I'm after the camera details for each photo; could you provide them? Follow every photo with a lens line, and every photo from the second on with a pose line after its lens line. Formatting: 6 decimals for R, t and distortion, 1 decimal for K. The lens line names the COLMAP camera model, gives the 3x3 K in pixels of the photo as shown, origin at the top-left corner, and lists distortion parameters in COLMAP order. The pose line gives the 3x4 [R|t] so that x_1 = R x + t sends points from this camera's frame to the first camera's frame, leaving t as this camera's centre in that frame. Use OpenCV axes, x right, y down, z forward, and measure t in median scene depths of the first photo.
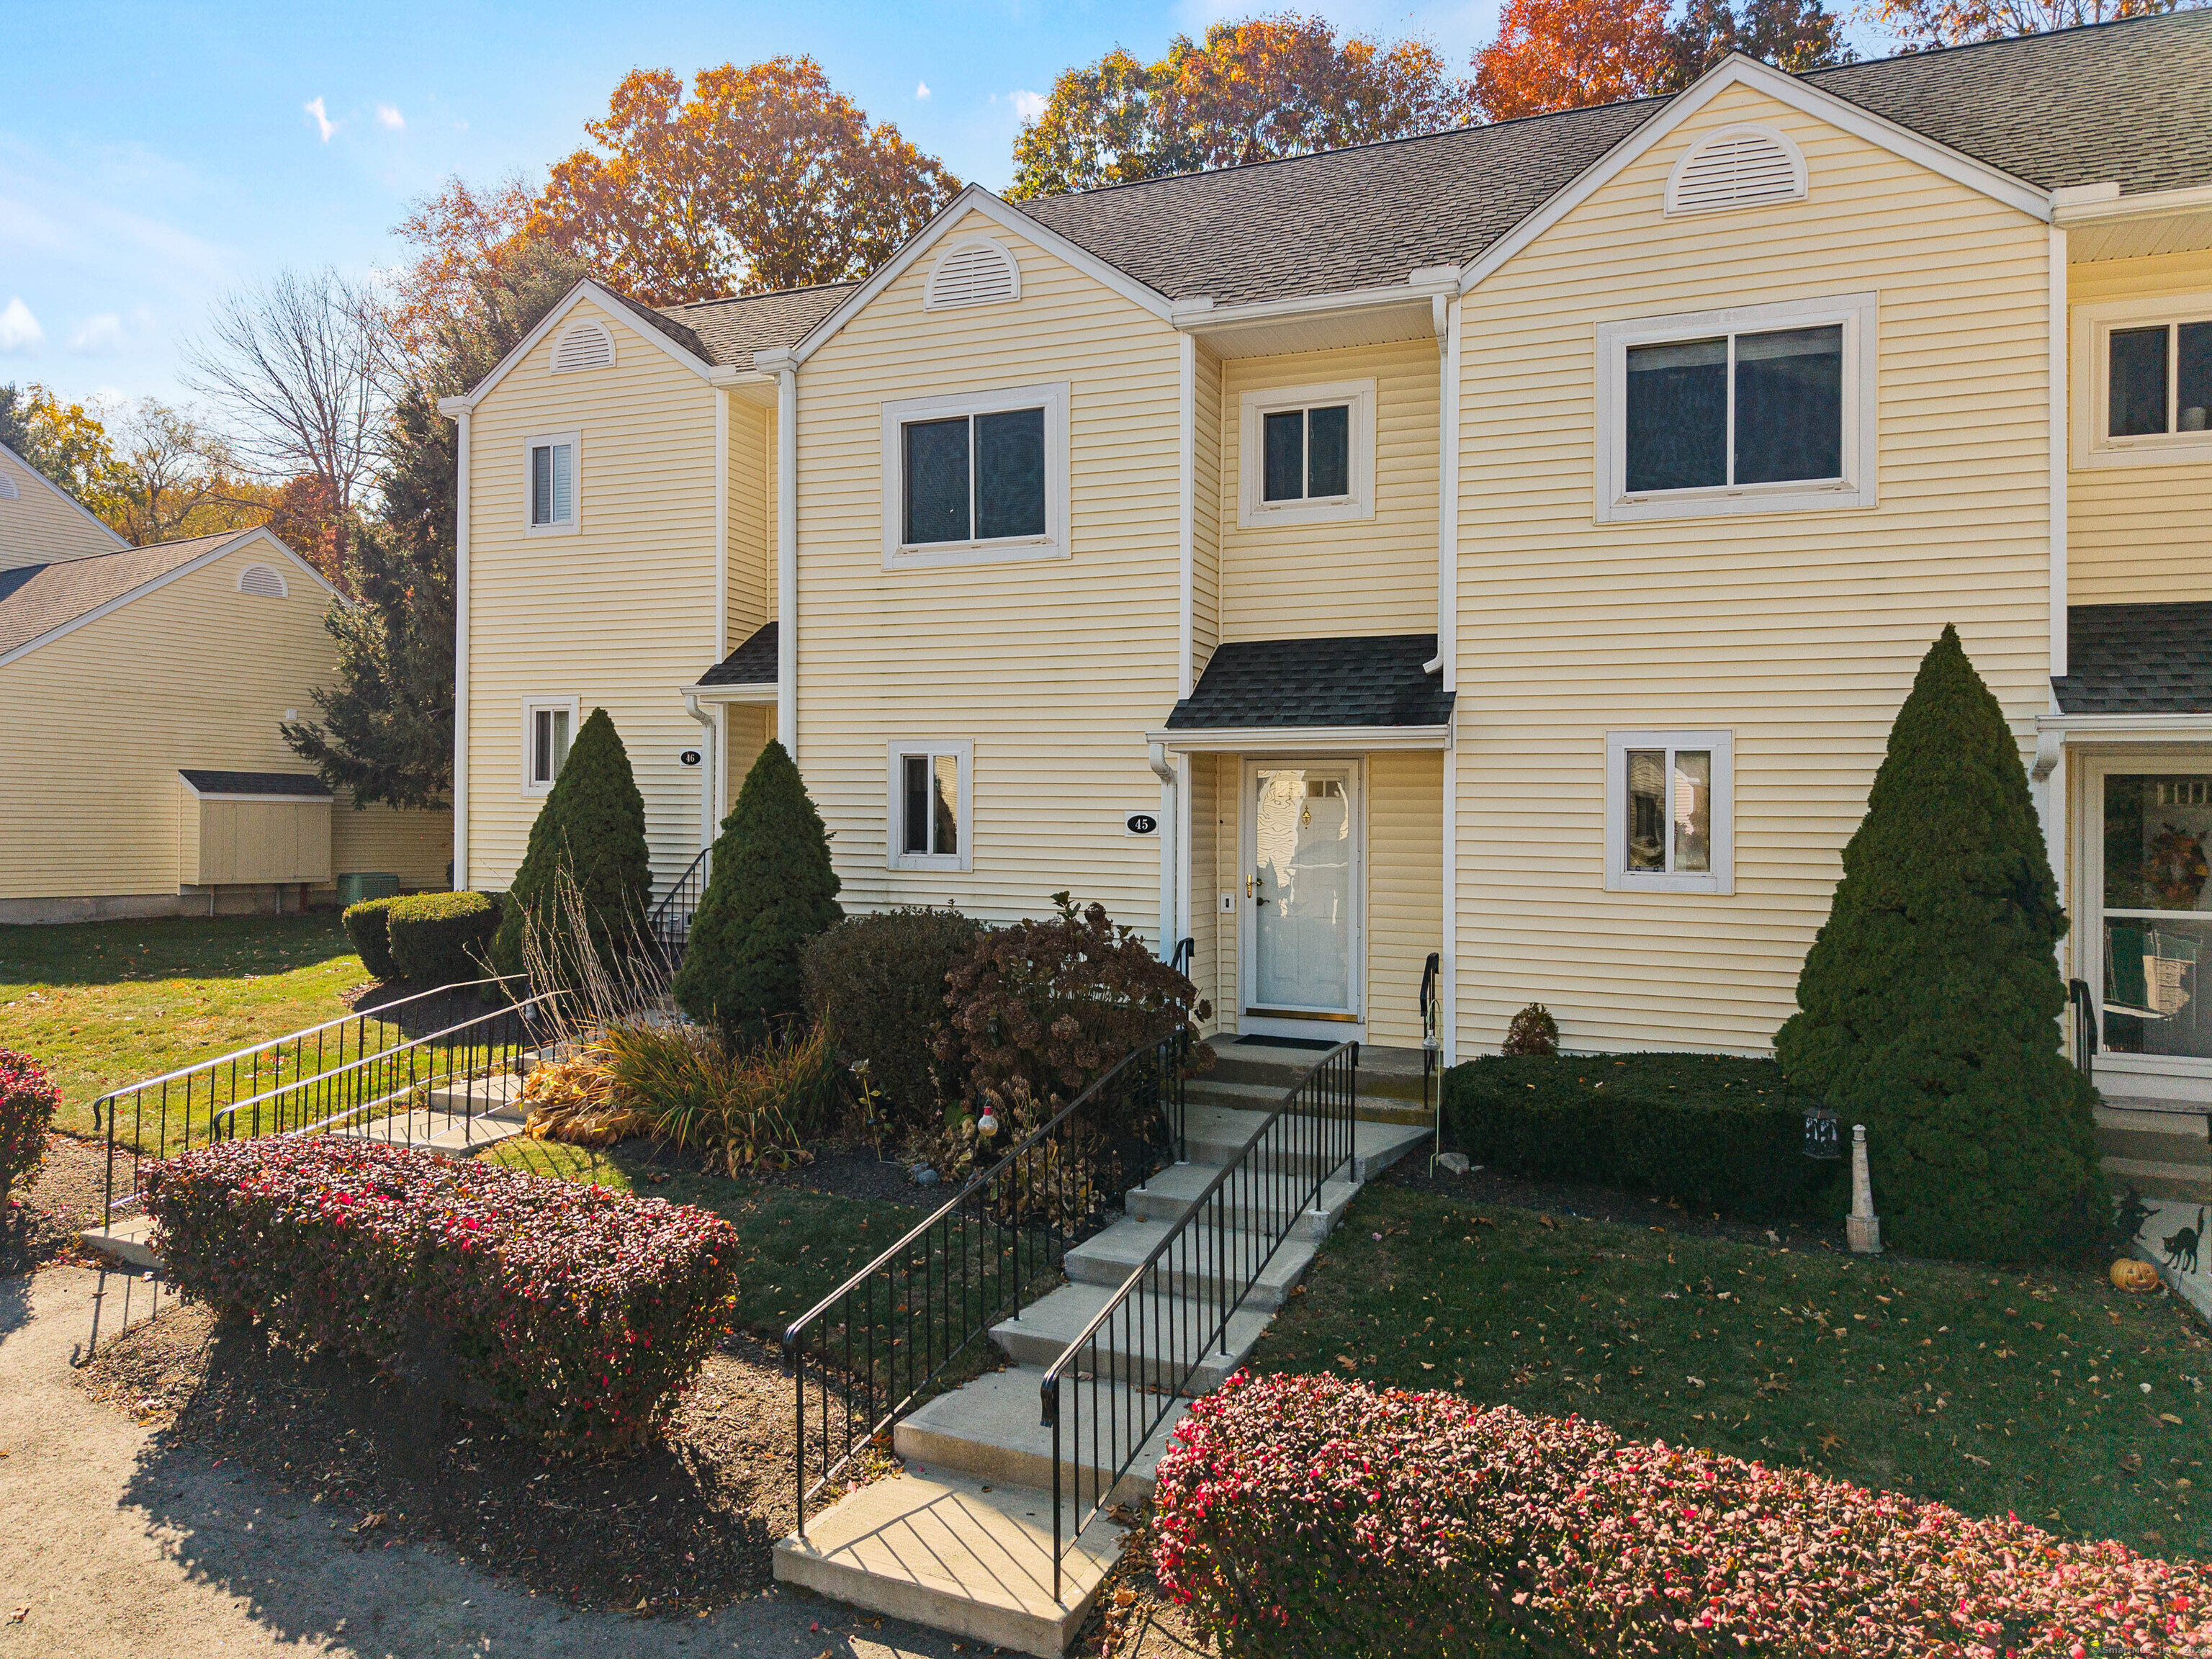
lens RADIAL K [[1468.4, 0, 1094.1], [0, 1468.4, 833.6], [0, 0, 1]] dist [0.045816, -0.049855]
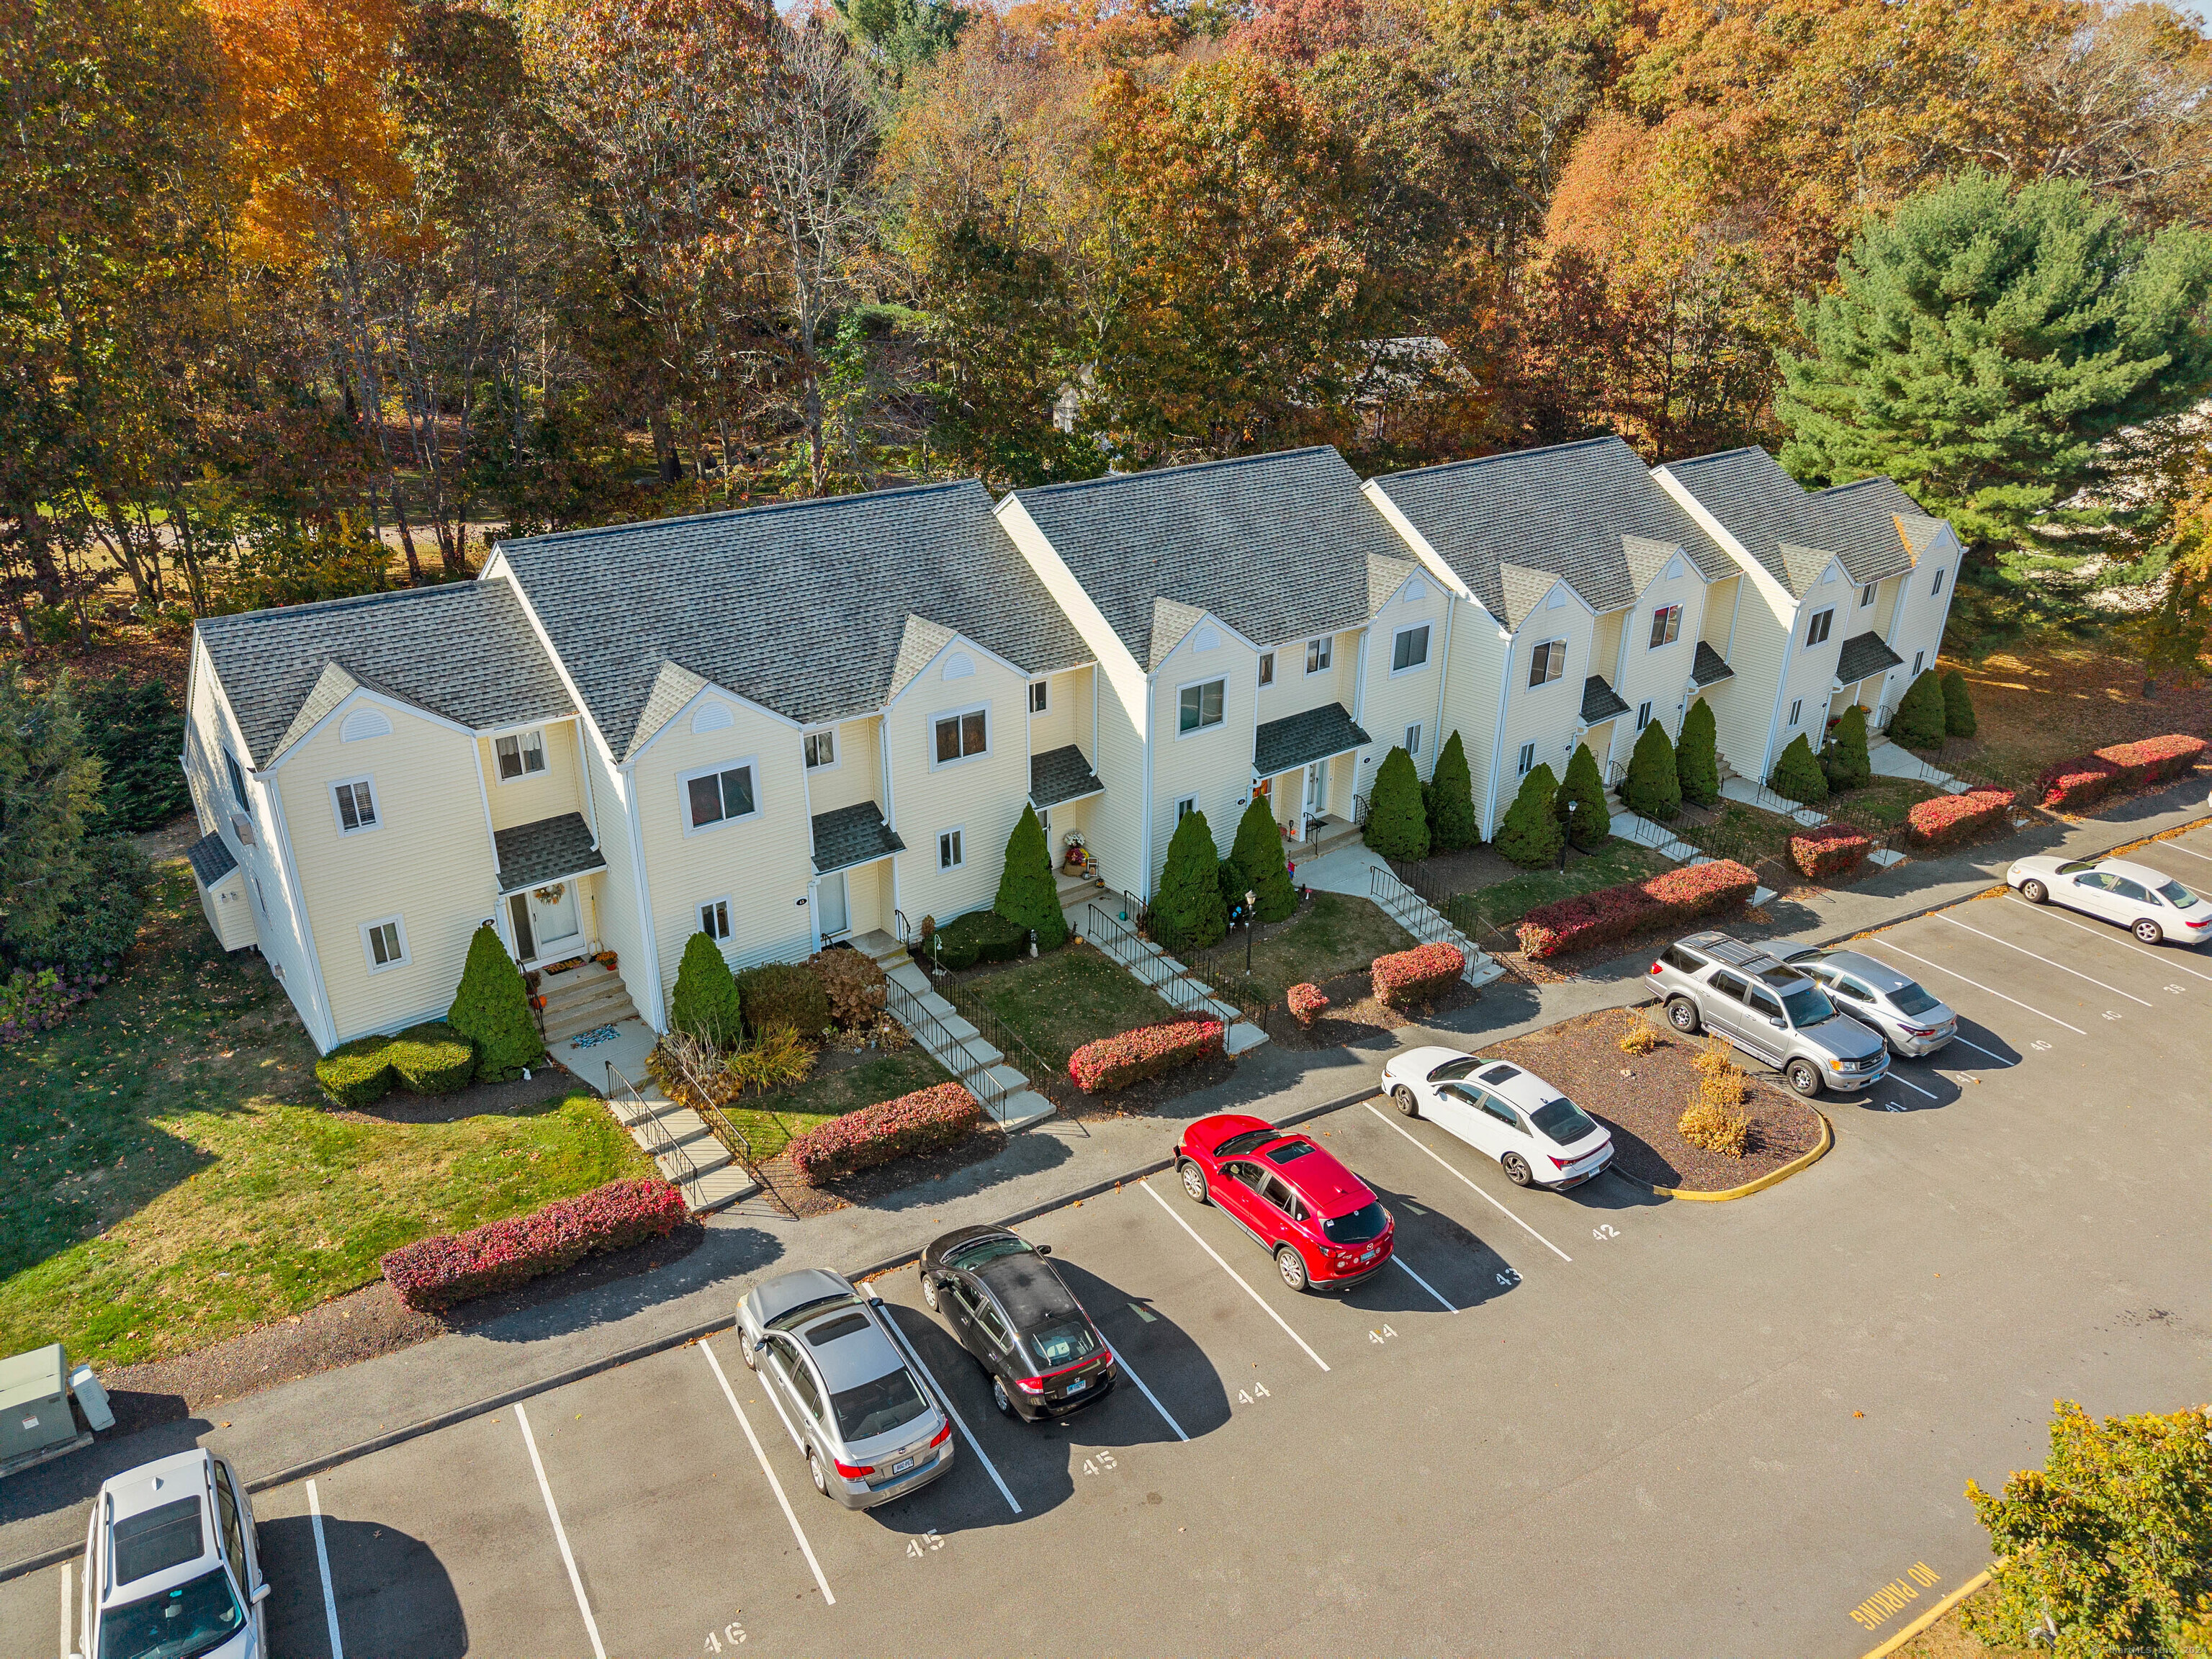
lens RADIAL K [[1468.4, 0, 1094.1], [0, 1468.4, 833.6], [0, 0, 1]] dist [0.045816, -0.049855]
pose [[0.464126, -0.359073, 0.809724, -1.827697], [-0.002113, 0.913697, 0.406391, -1.202545], [-0.885767, -0.190328, 0.423311, -0.588087]]
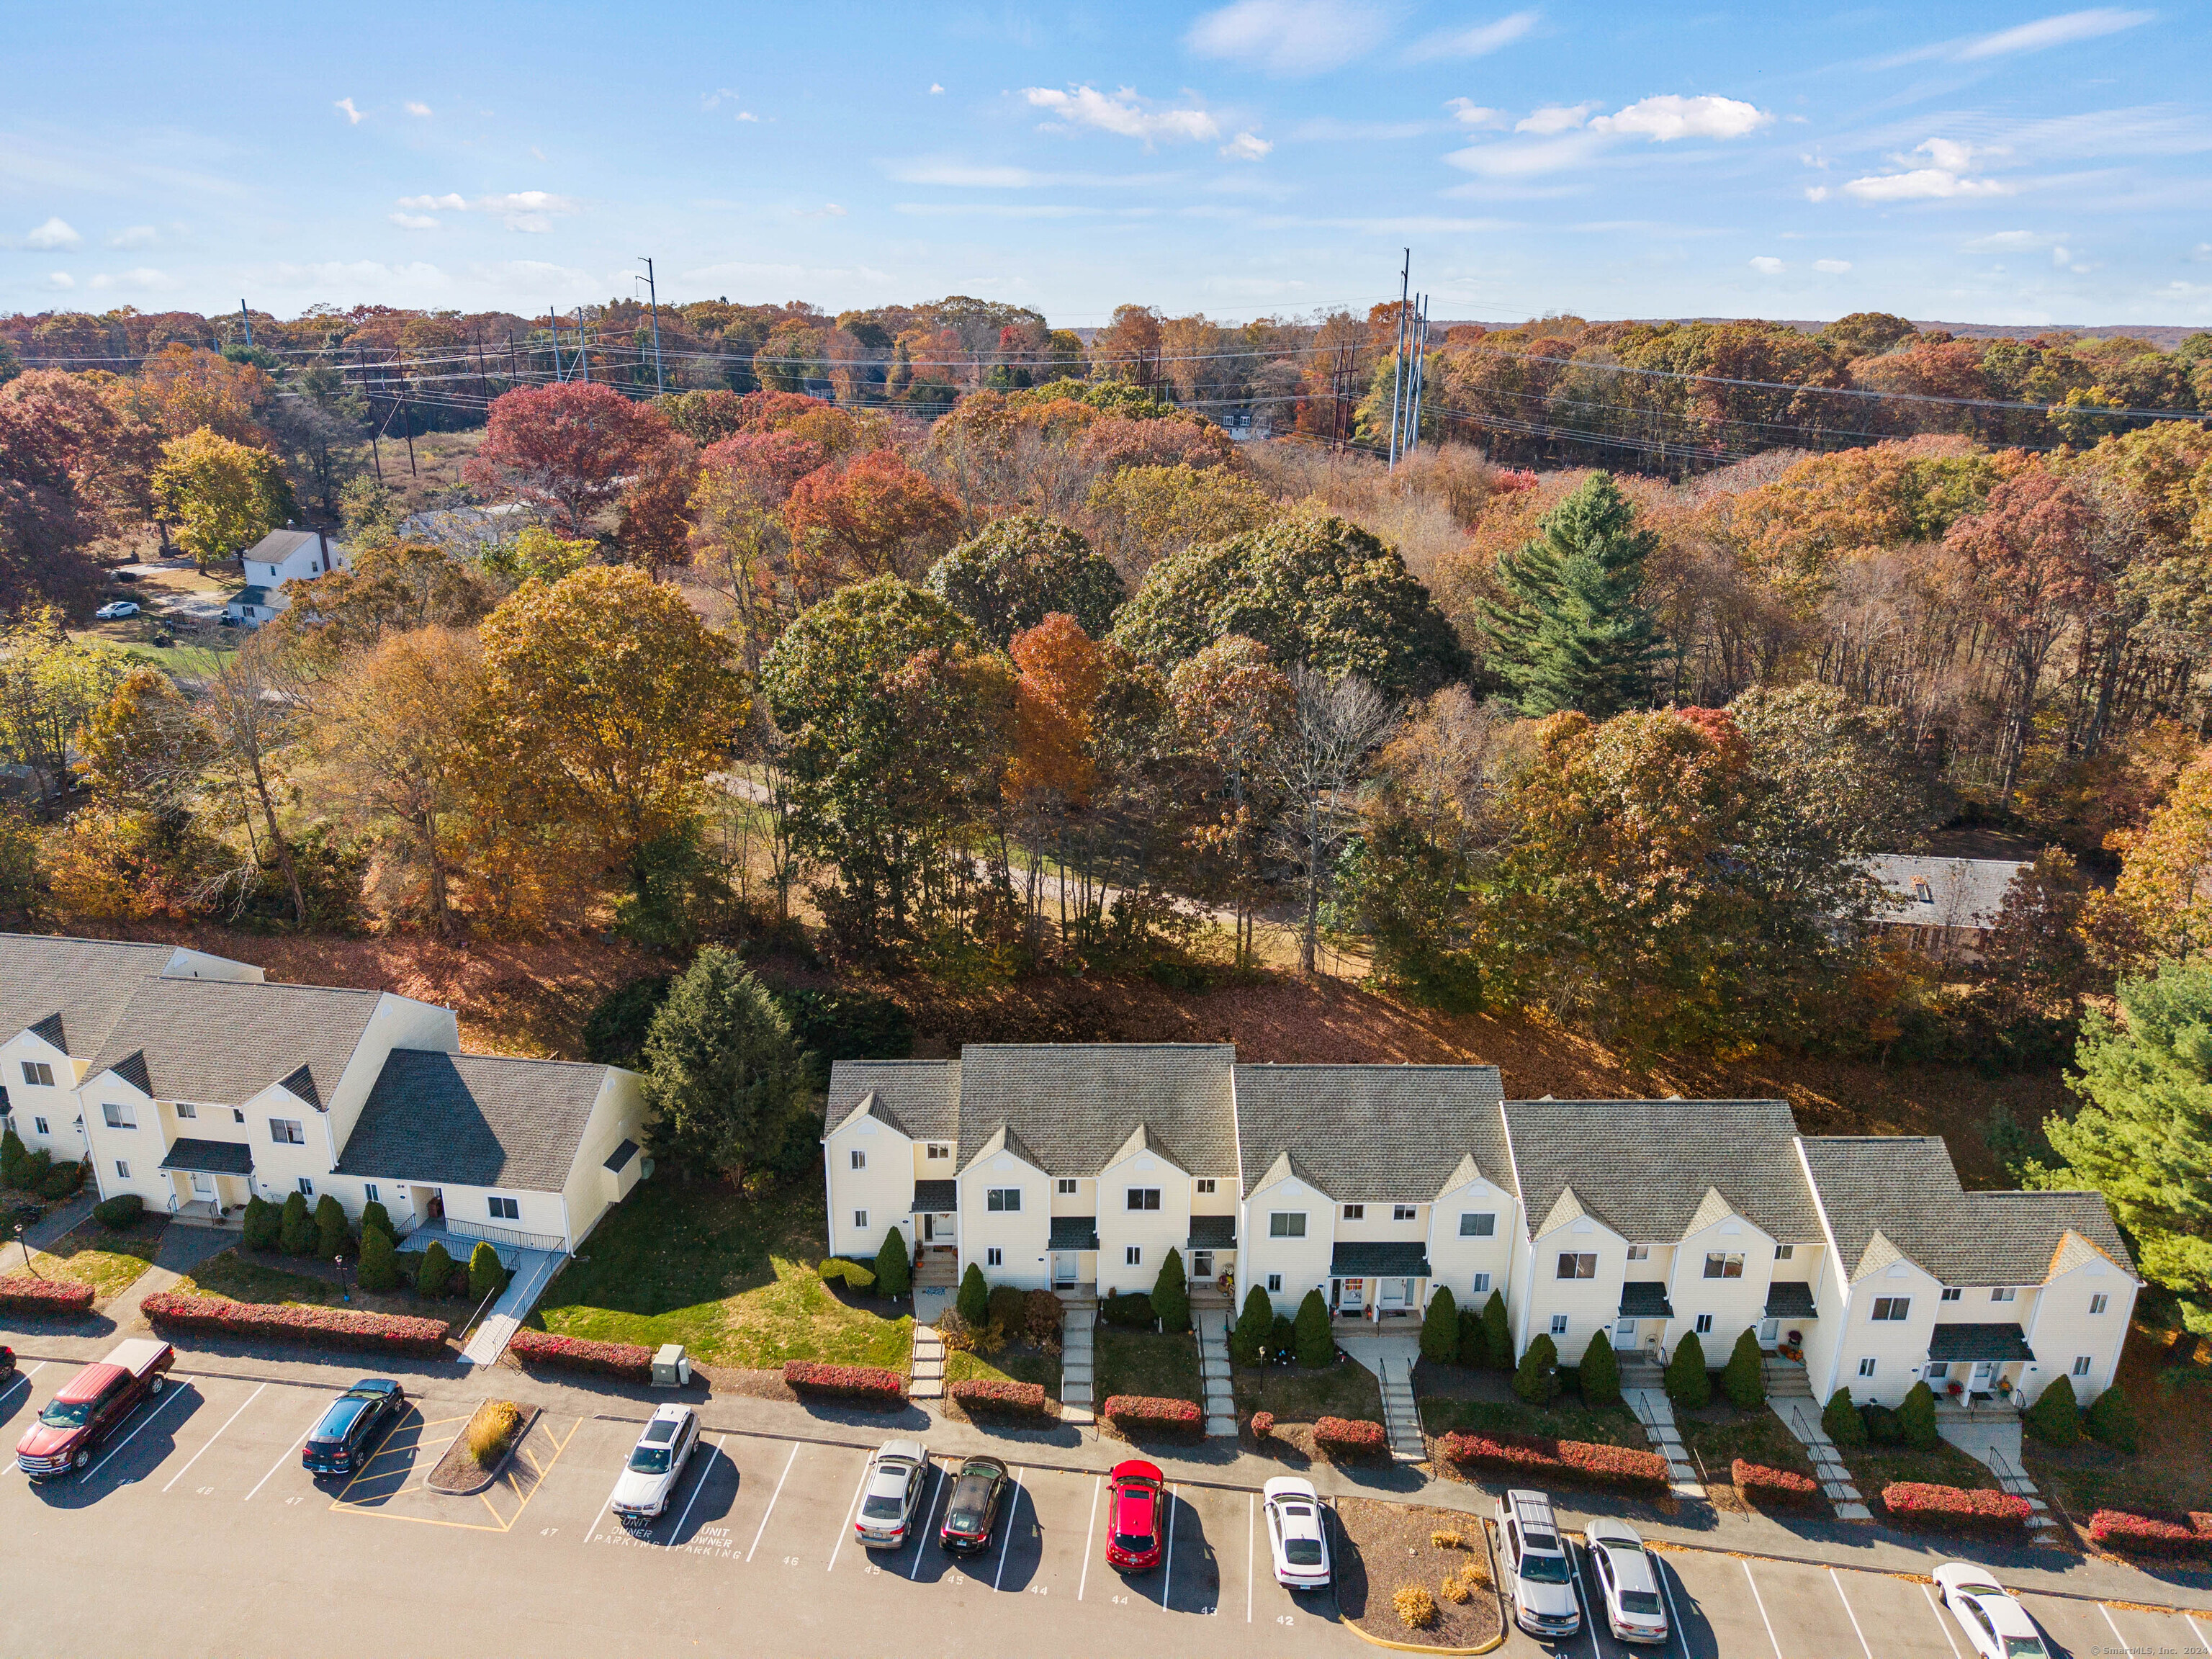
lens RADIAL K [[1468.4, 0, 1094.1], [0, 1468.4, 833.6], [0, 0, 1]] dist [0.045816, -0.049855]
pose [[0.909649, -0.128077, 0.395140, -1.651230], [-0.005364, 0.947576, 0.319486, -3.079189], [-0.415344, -0.292739, 0.861274, -3.114054]]
